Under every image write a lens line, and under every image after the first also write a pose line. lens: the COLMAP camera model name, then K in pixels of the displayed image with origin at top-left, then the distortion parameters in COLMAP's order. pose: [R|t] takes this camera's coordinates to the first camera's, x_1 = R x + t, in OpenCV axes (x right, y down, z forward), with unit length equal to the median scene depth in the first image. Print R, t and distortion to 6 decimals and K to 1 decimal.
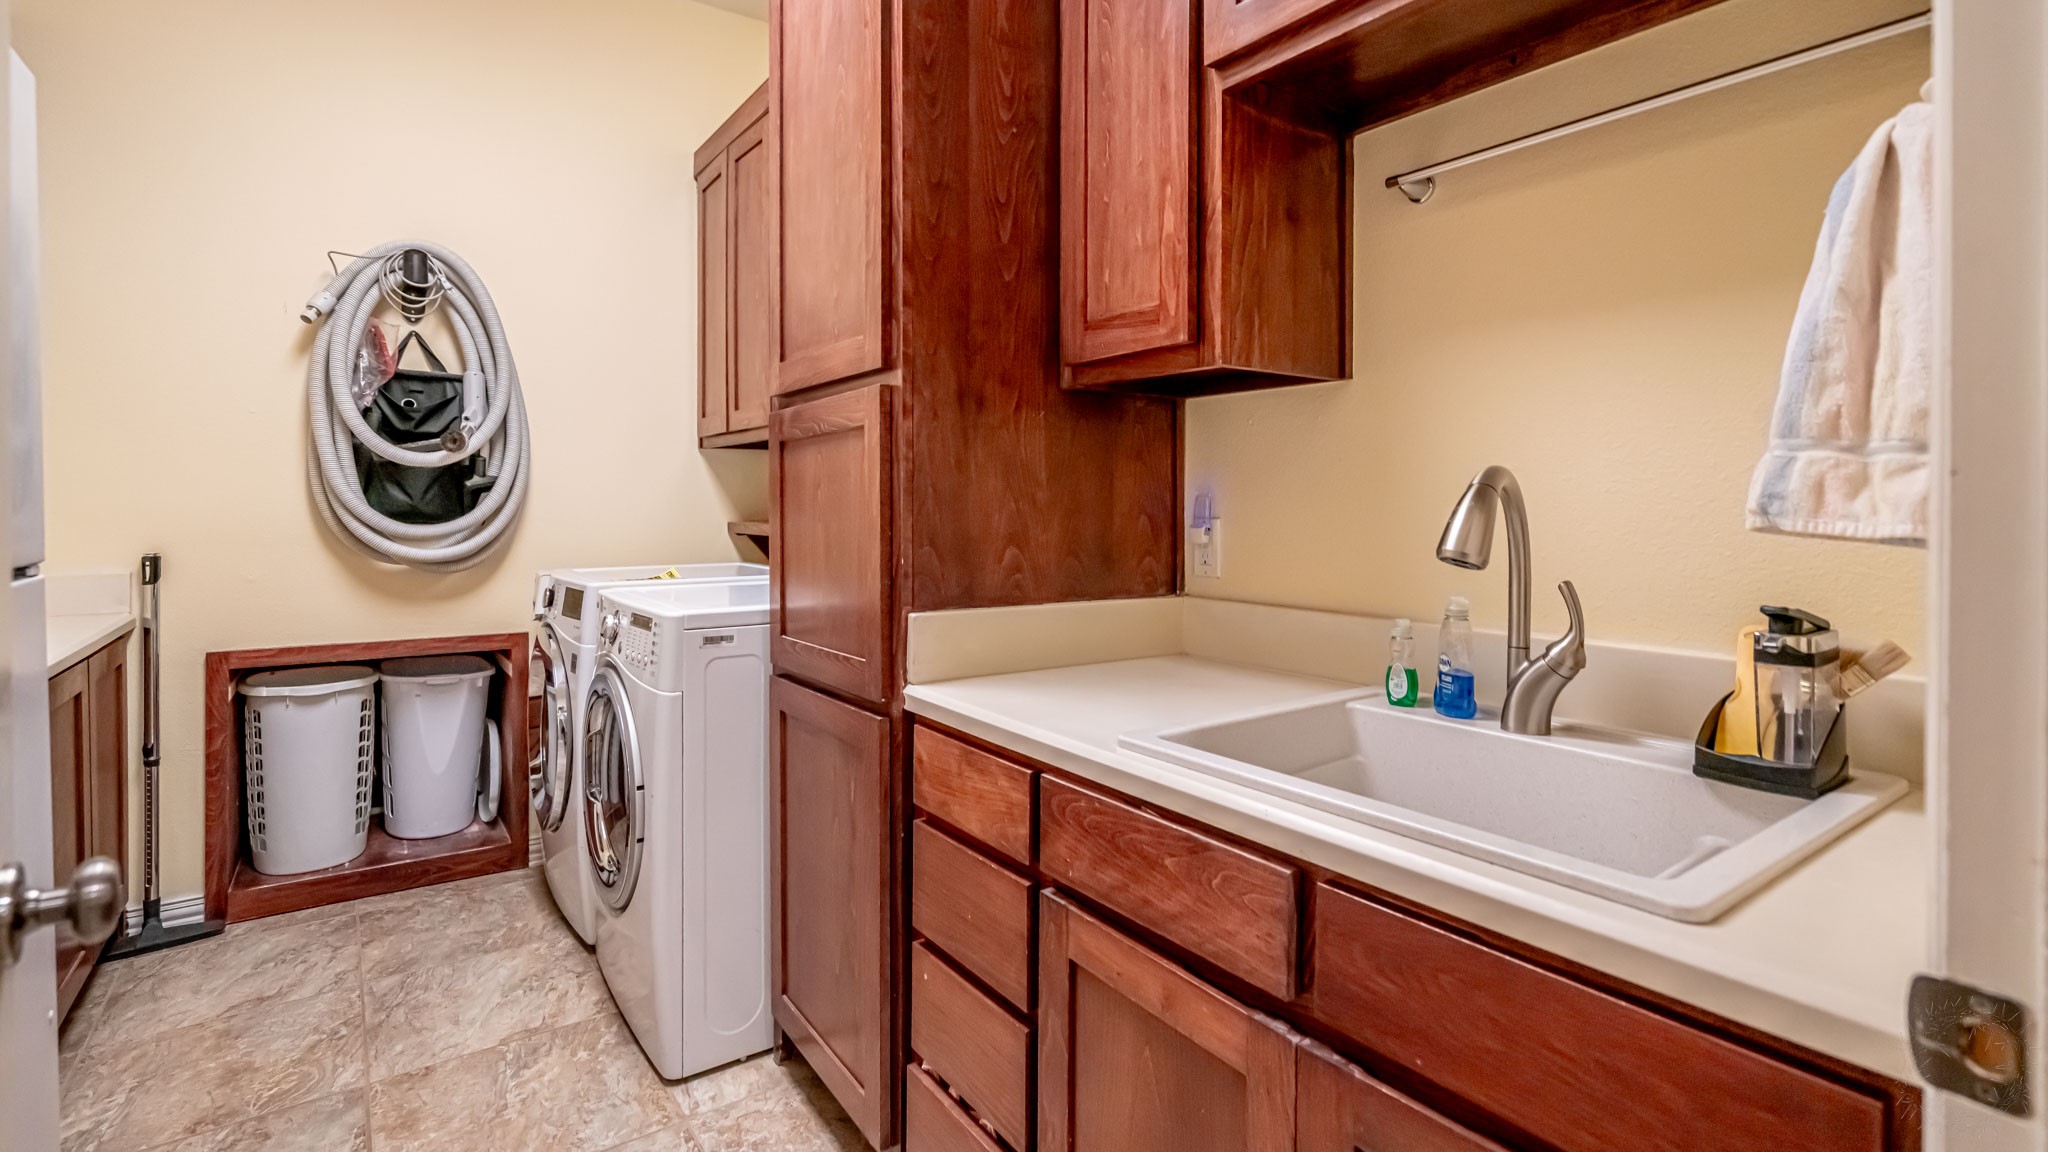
lens RADIAL K [[955.6, 0, 1016.1], [0, 955.6, 503.1], [0, 0, 1]] dist [-0.001084, -0.000050]
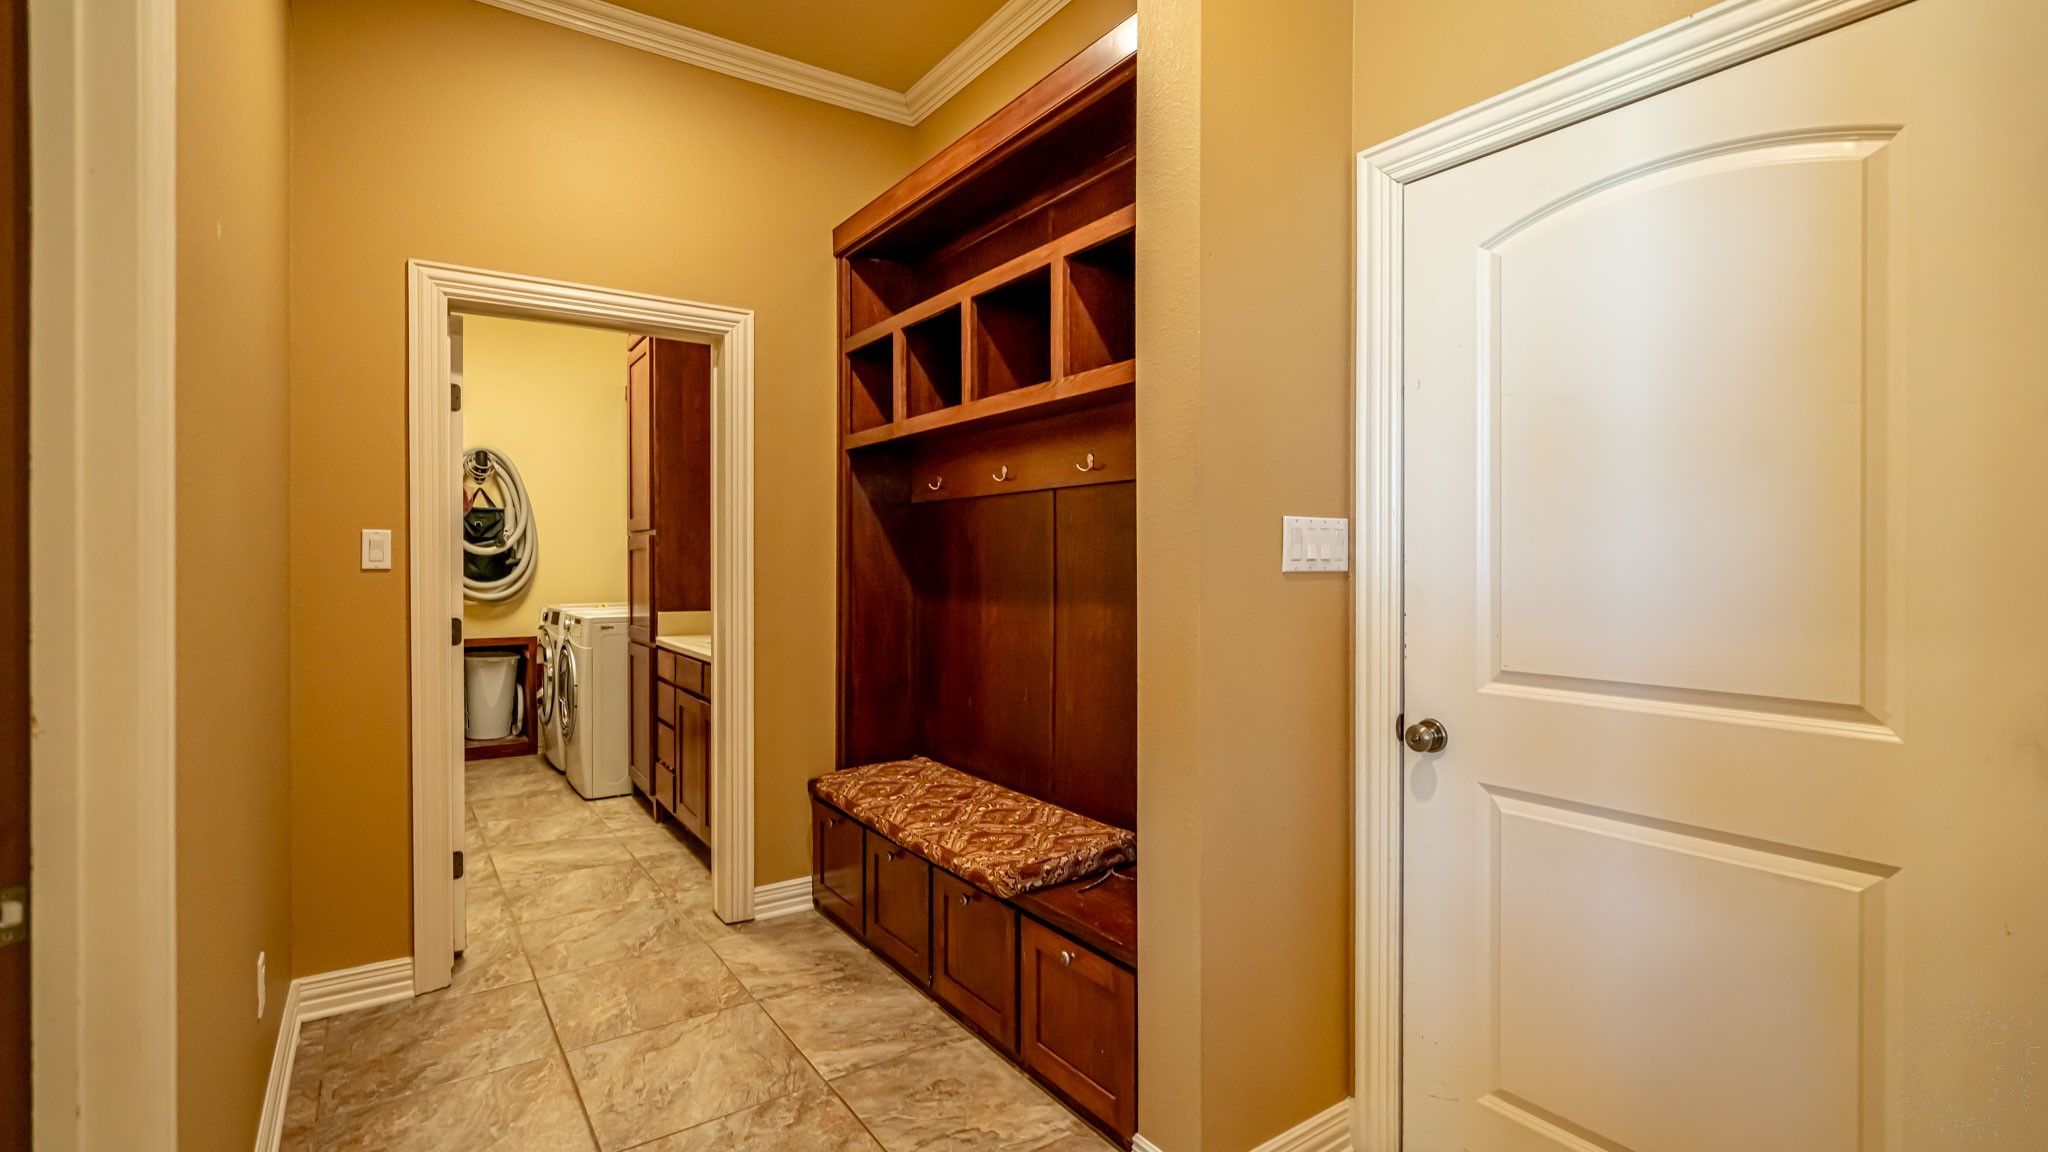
lens RADIAL K [[941.9, 0, 1032.4], [0, 941.9, 555.3], [0, 0, 1]] dist [-0.000516, 0.000344]
pose [[0.999979, -0.004165, -0.005030, 0.574660], [0.004153, 0.999989, -0.002307, -0.026768], [0.005039, 0.002286, 0.999985, -1.033951]]
